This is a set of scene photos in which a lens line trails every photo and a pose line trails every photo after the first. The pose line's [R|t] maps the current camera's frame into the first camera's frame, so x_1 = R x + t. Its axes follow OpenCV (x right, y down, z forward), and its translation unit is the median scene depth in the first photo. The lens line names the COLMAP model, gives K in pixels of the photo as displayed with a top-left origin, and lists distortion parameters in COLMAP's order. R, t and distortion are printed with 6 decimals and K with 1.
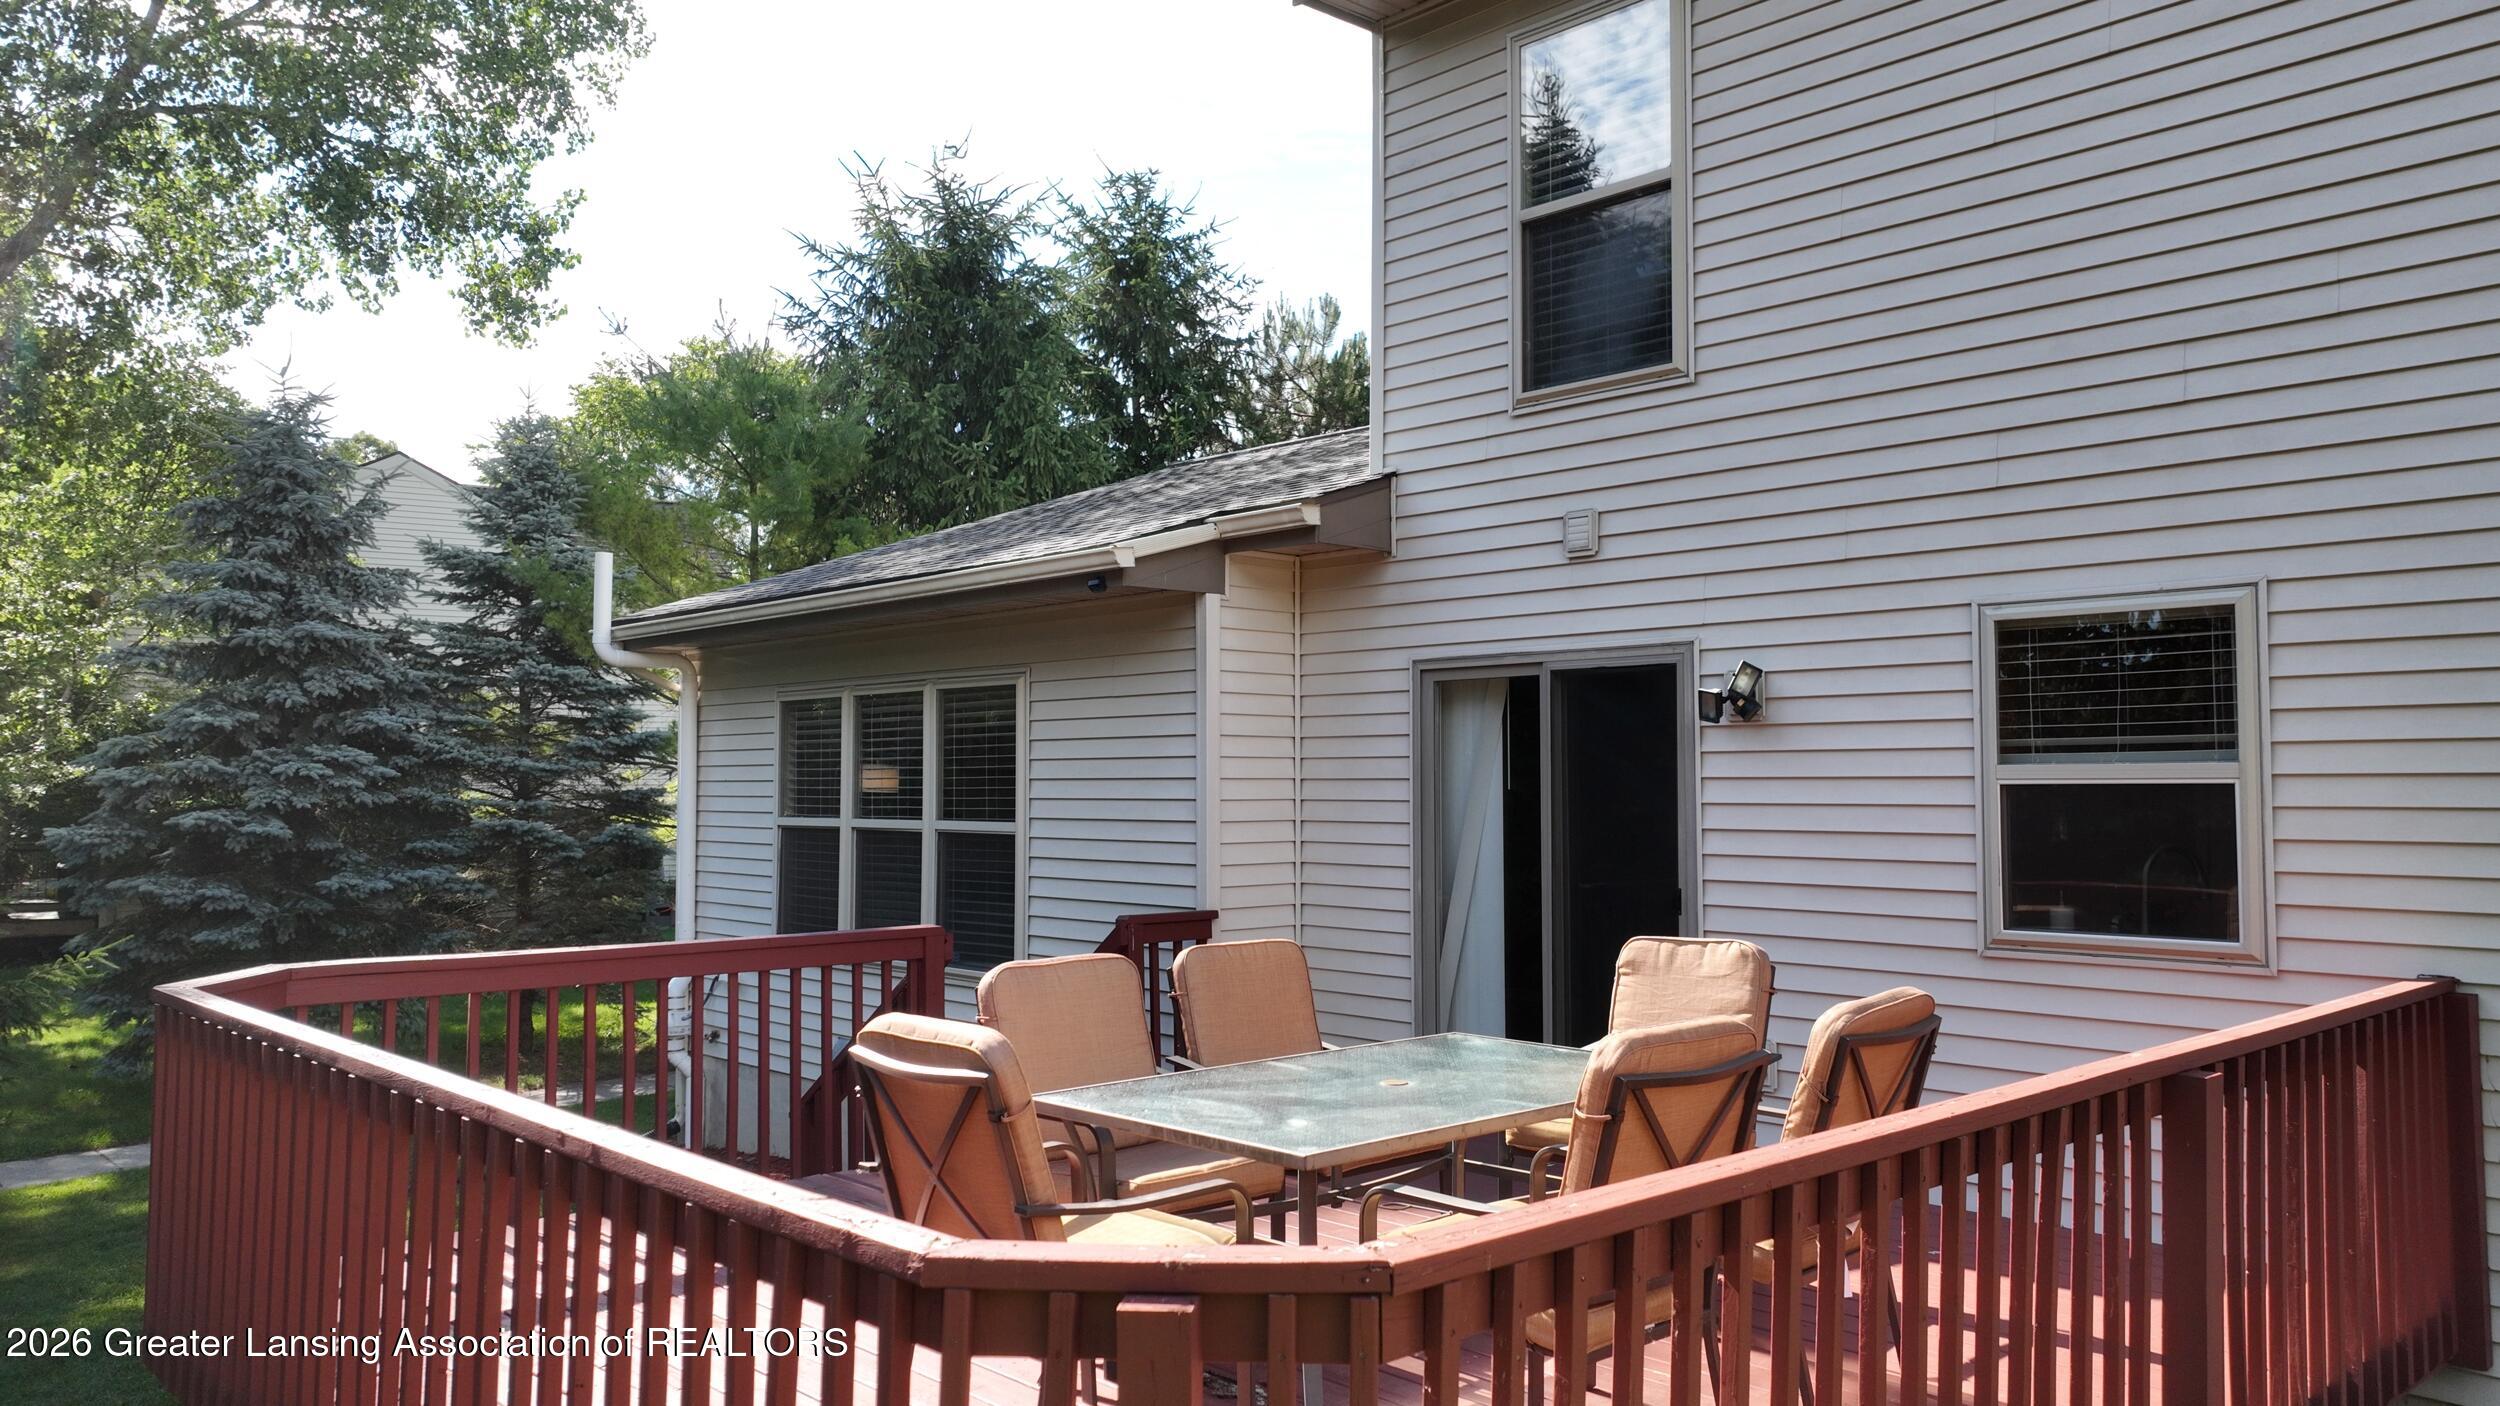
lens RADIAL K [[1806.1, 0, 1250.1], [0, 1806.1, 705.1], [0, 0, 1]] dist [0.000337, 0.008173]
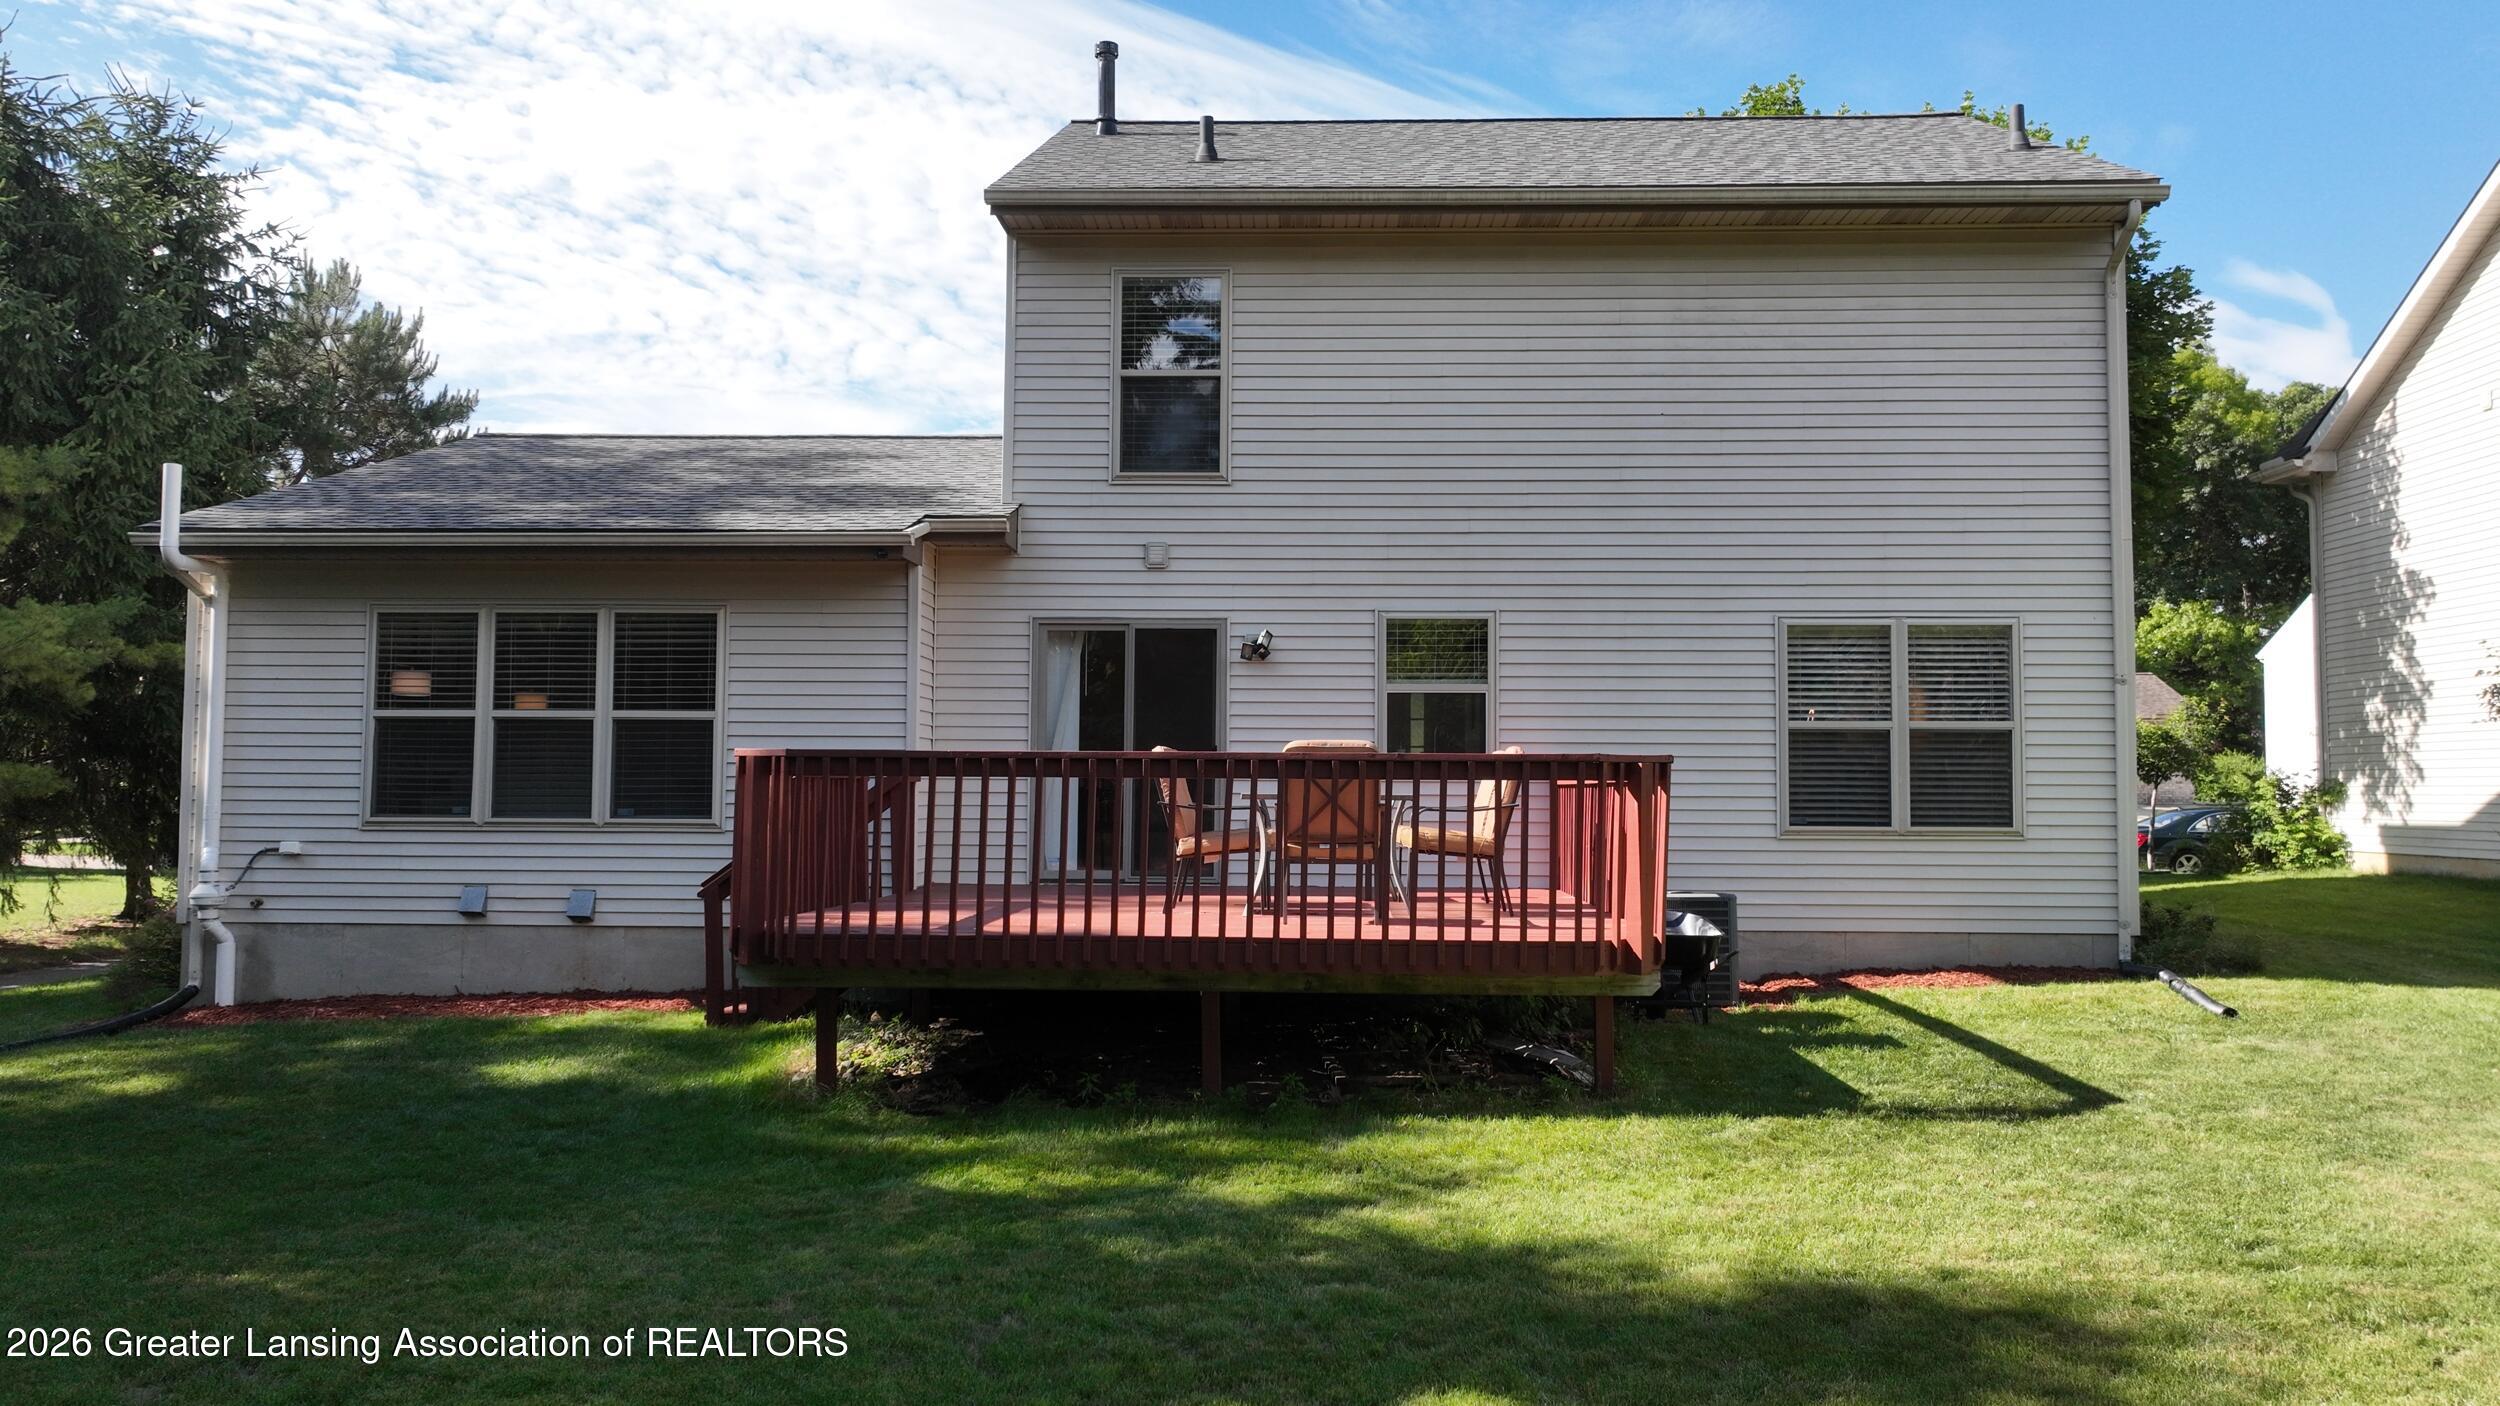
lens RADIAL K [[1786.4, 0, 1254.0], [0, 1786.4, 702.9], [0, 0, 1]] dist [-0.001321, -0.000800]
pose [[0.705184, 0.036977, 0.708059, -0.984632], [-0.039123, 0.999147, -0.013214, 0.072277], [-0.707944, -0.018383, 0.706029, -0.340505]]
